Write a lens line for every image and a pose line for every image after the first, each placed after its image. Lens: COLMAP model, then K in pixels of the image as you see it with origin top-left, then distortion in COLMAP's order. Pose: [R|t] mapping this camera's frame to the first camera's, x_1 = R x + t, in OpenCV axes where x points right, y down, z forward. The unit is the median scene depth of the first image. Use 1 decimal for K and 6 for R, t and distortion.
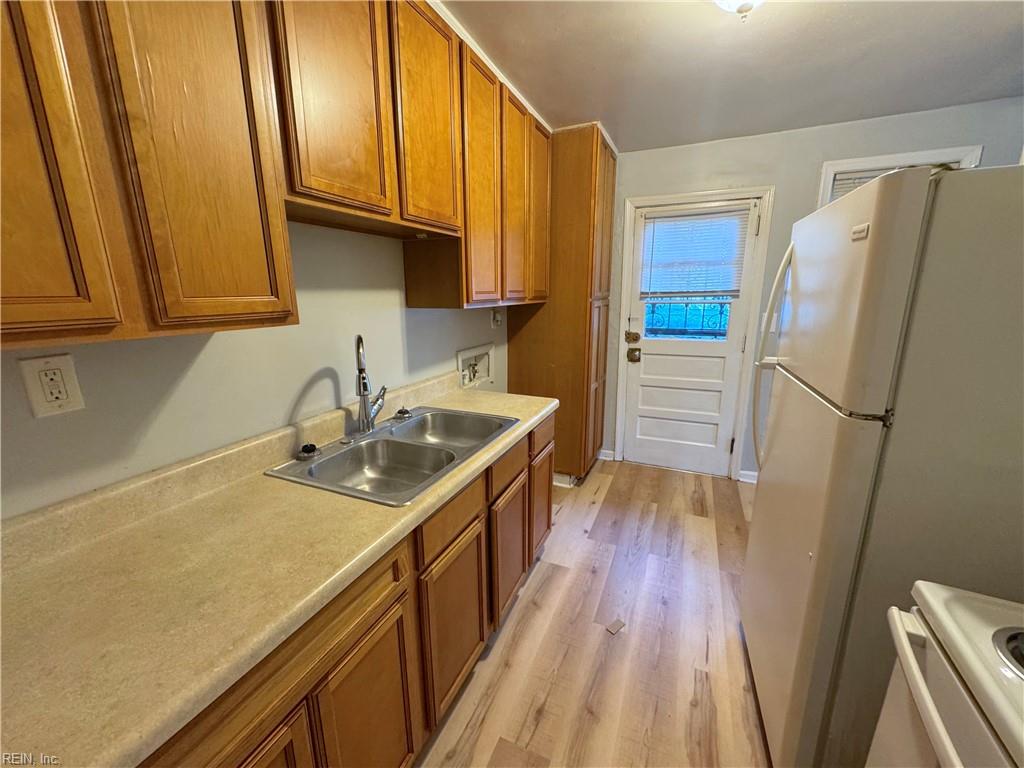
lens RADIAL K [[408.9, 0, 511.9], [0, 408.9, 384.8], [0, 0, 1]] dist [-0.001629, -0.000127]
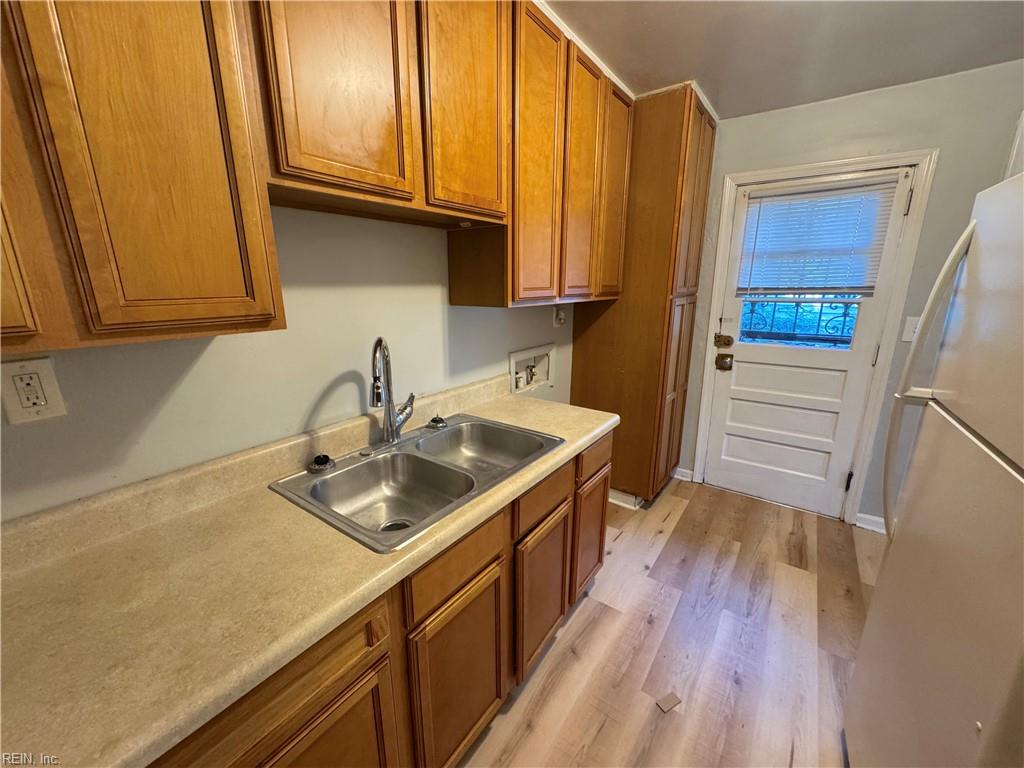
lens RADIAL K [[408.9, 0, 511.9], [0, 408.9, 384.8], [0, 0, 1]] dist [-0.001629, -0.000127]
pose [[0.977885, 0.056985, -0.201232, 0.075140], [-0.052487, 0.998240, 0.027623, -0.046906], [0.202451, -0.016450, 0.979154, 0.146872]]
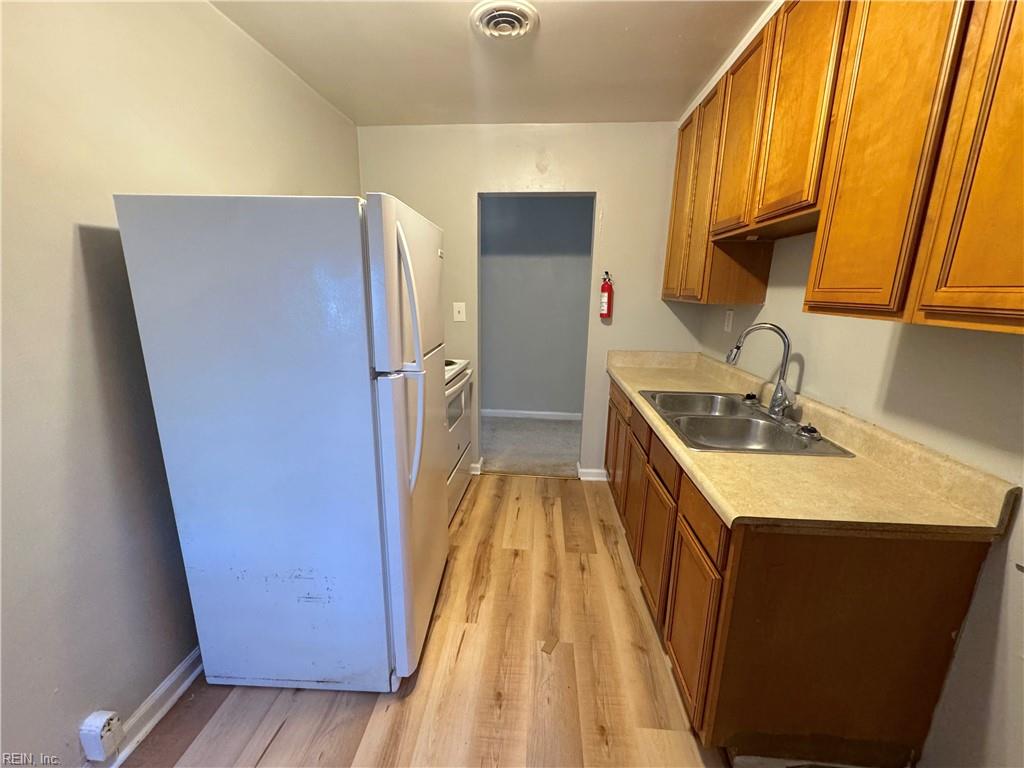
lens RADIAL K [[408.9, 0, 511.9], [0, 408.9, 384.8], [0, 0, 1]] dist [-0.001629, -0.000127]
pose [[-0.942881, 0.069445, -0.325811, 0.594981], [-0.082938, 0.898298, 0.431488, -0.336198], [0.322640, 0.433864, -0.841229, 1.487829]]
